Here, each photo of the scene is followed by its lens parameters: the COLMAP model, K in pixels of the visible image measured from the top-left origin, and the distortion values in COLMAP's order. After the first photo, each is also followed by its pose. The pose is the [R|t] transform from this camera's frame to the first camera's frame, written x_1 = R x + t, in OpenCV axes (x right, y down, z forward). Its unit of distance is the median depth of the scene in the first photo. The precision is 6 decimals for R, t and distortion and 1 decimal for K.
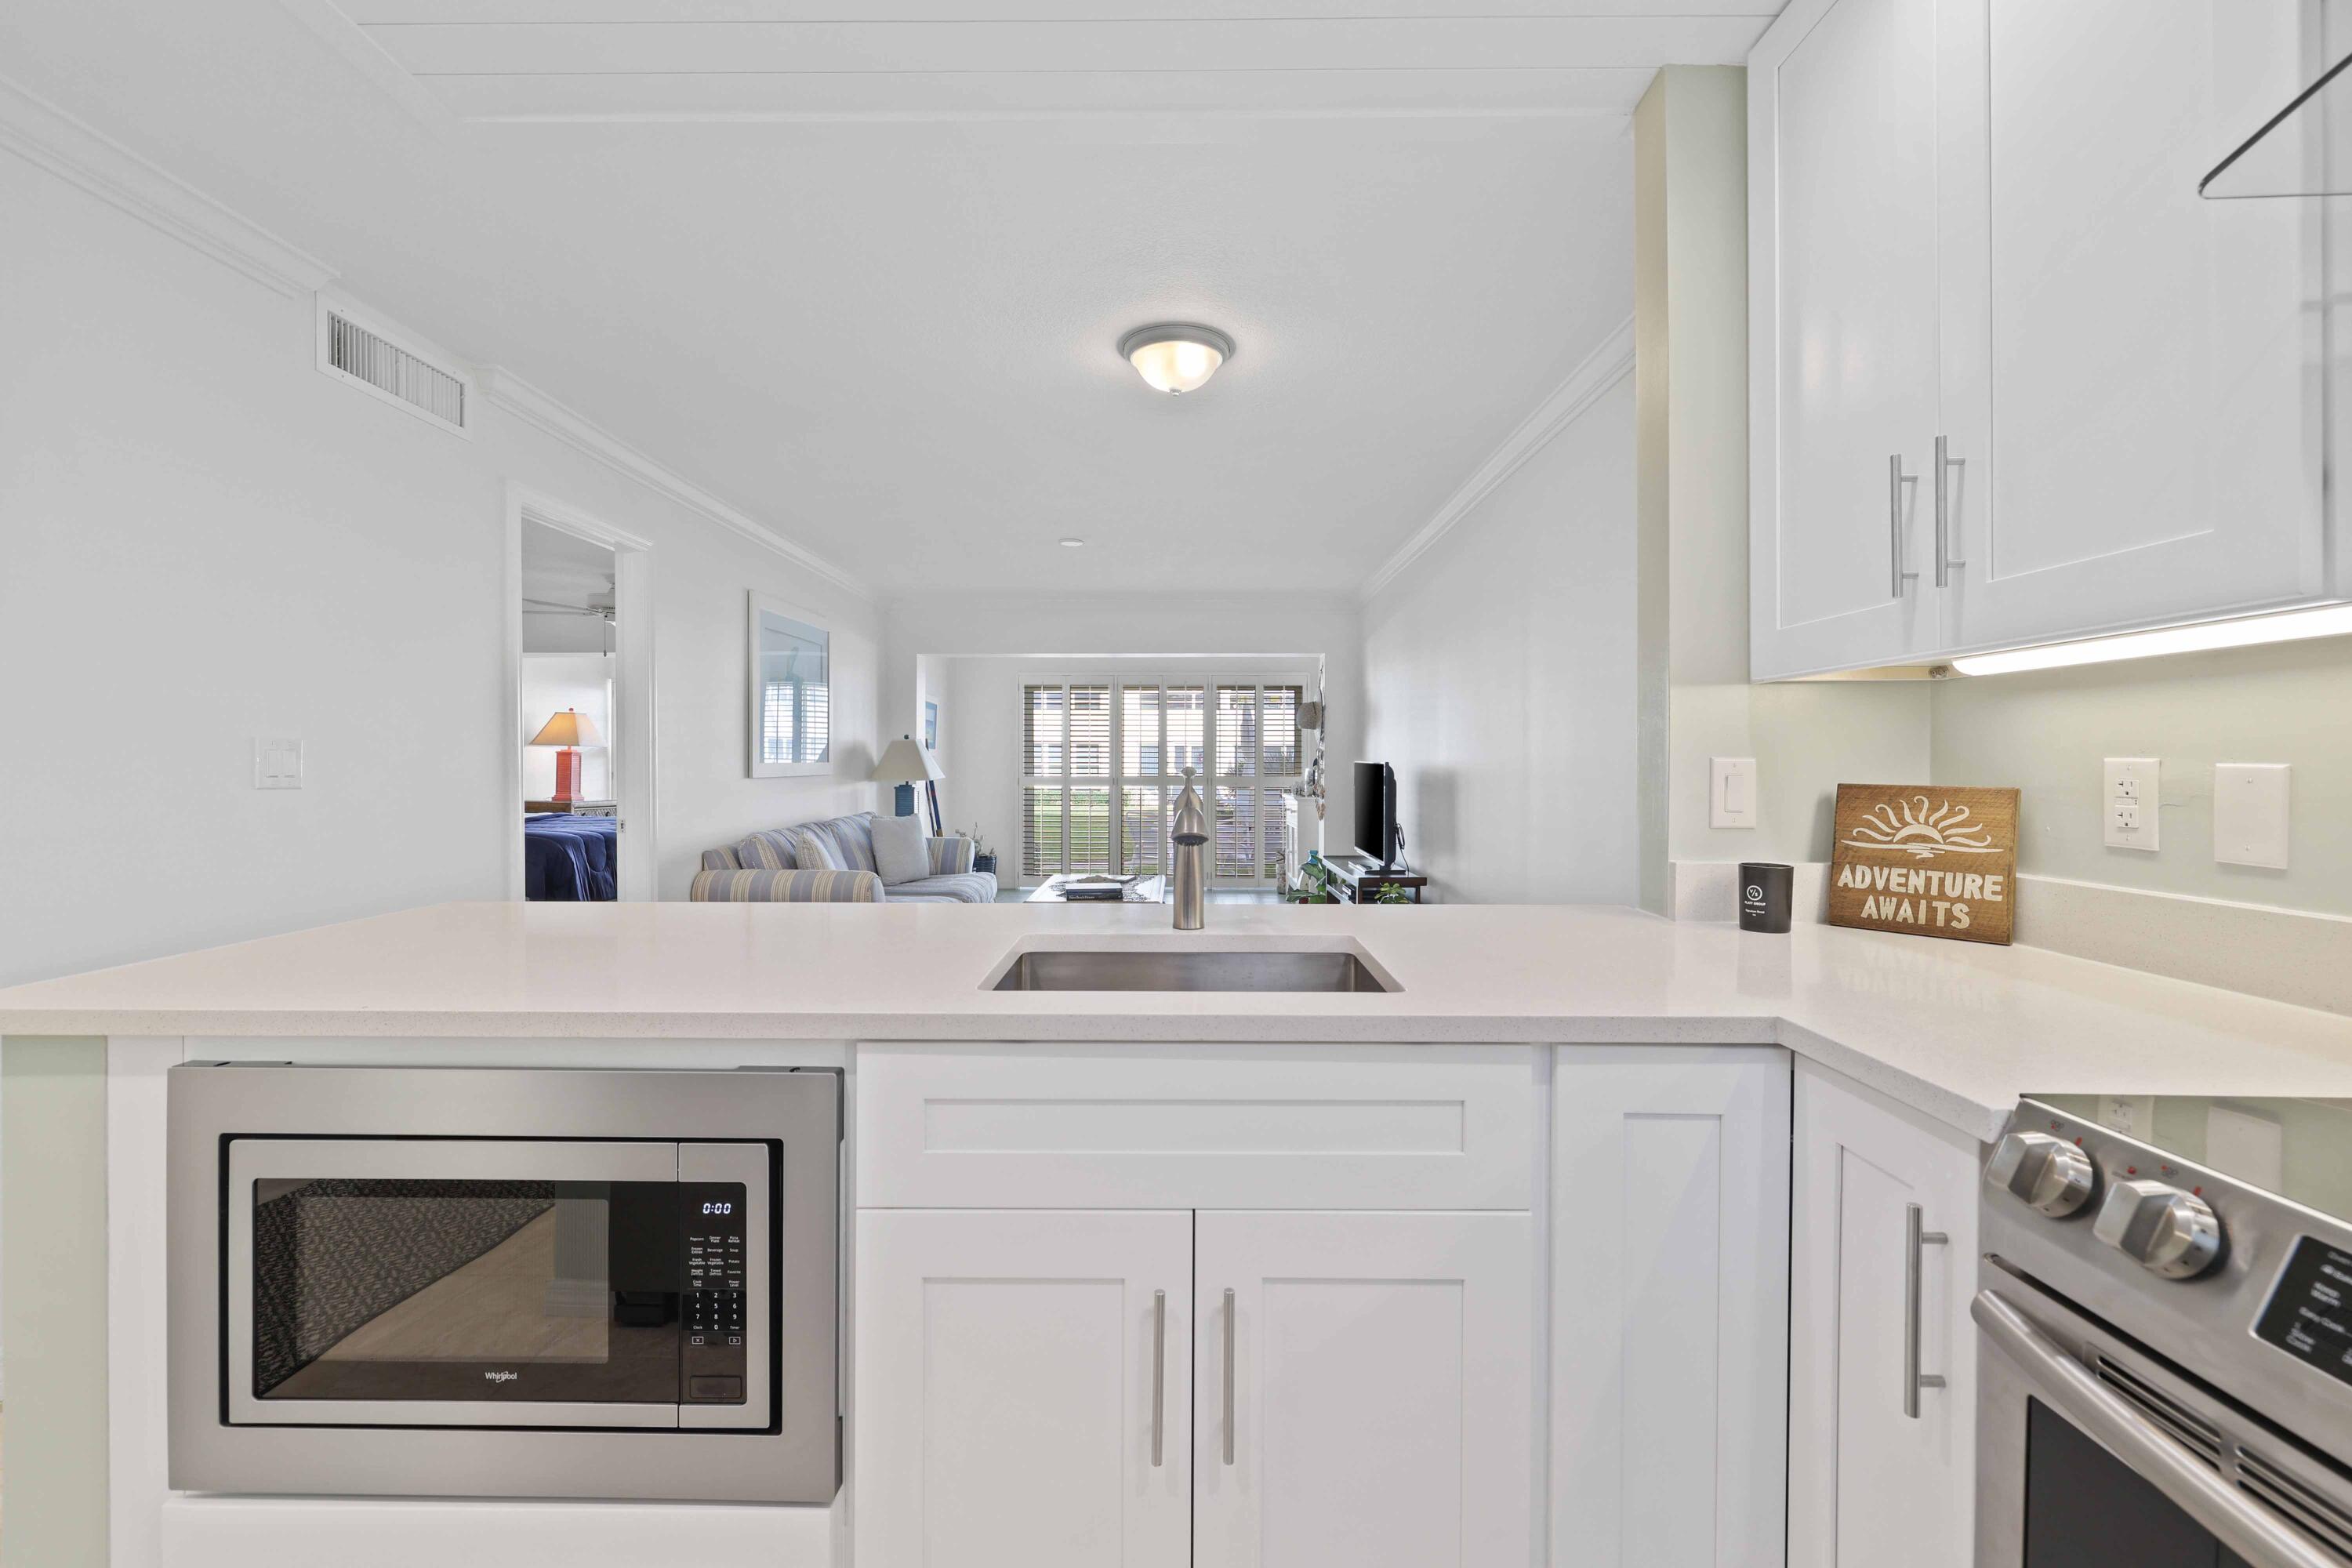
lens RADIAL K [[994.2, 0, 1168.4], [0, 994.2, 770.1], [0, 0, 1]] dist [-0.001981, 0.000576]
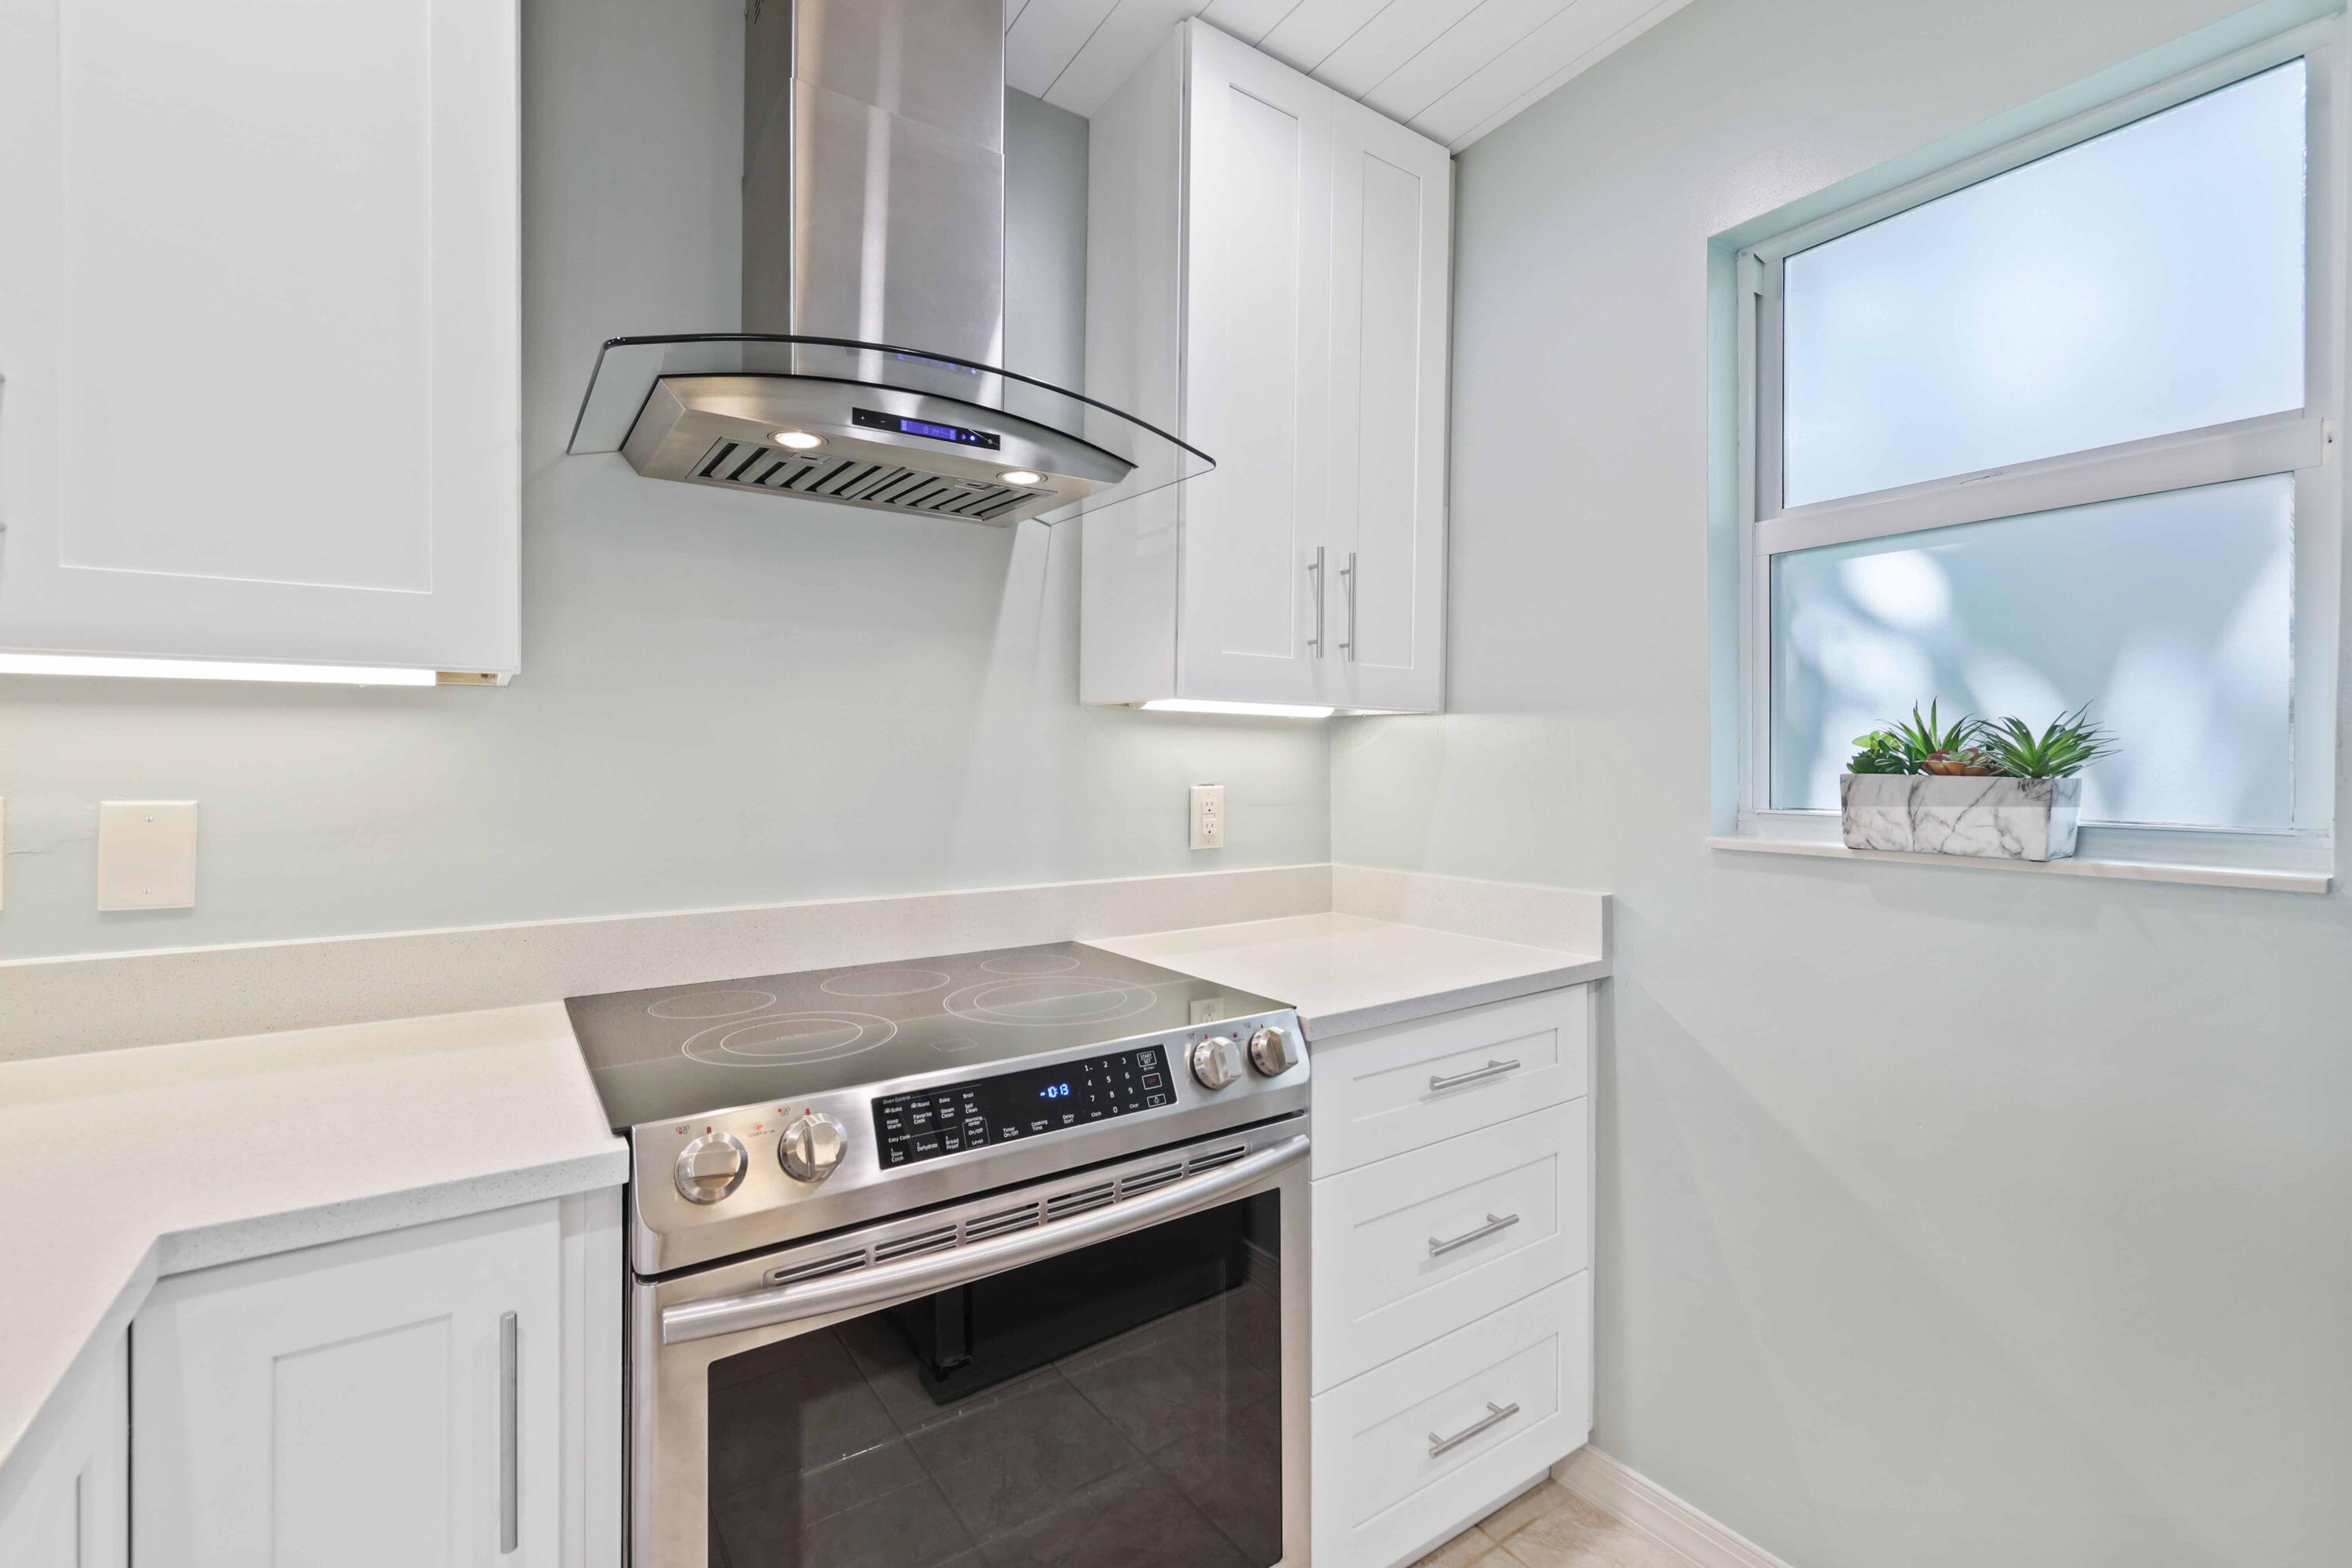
lens RADIAL K [[994.2, 0, 1135.3], [0, 994.2, 755.5], [0, 0, 1]] dist [-0.001981, 0.000576]
pose [[-0.571136, -0.004323, 0.820844, -0.056658], [0.000503, 0.999984, 0.005616, -0.013828], [-0.820855, 0.003620, -0.571125, 0.193668]]
